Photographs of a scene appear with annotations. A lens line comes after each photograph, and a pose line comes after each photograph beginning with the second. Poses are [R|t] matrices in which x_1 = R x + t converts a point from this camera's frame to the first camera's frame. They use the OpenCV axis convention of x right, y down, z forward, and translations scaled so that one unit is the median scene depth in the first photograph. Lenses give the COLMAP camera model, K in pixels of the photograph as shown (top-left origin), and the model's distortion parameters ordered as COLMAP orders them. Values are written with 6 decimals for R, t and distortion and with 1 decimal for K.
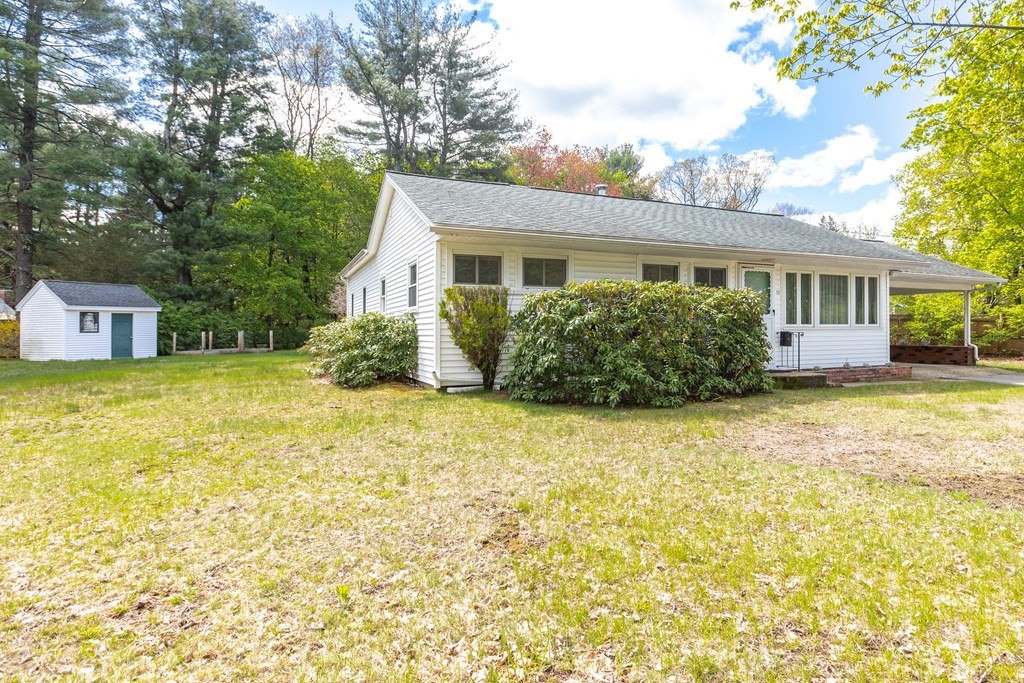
lens RADIAL K [[522.9, 0, 512.0], [0, 522.9, 341.5], [0, 0, 1]] dist [0.000523, 0.000542]
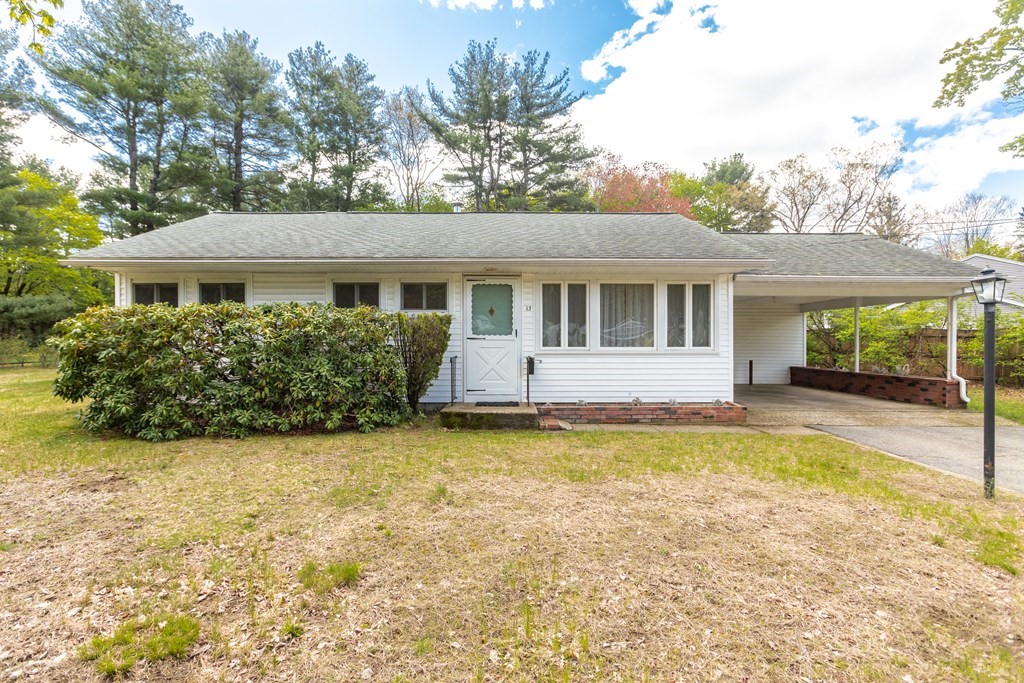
lens RADIAL K [[480.3, 0, 512.0], [0, 480.3, 341.5], [0, 0, 1]] dist [-0.000545, 0.000140]
pose [[0.925994, -0.006796, -0.377477, 0.497019], [-0.008956, 0.999161, -0.039960, -0.007811], [0.377432, 0.040383, 0.925156, 0.190689]]
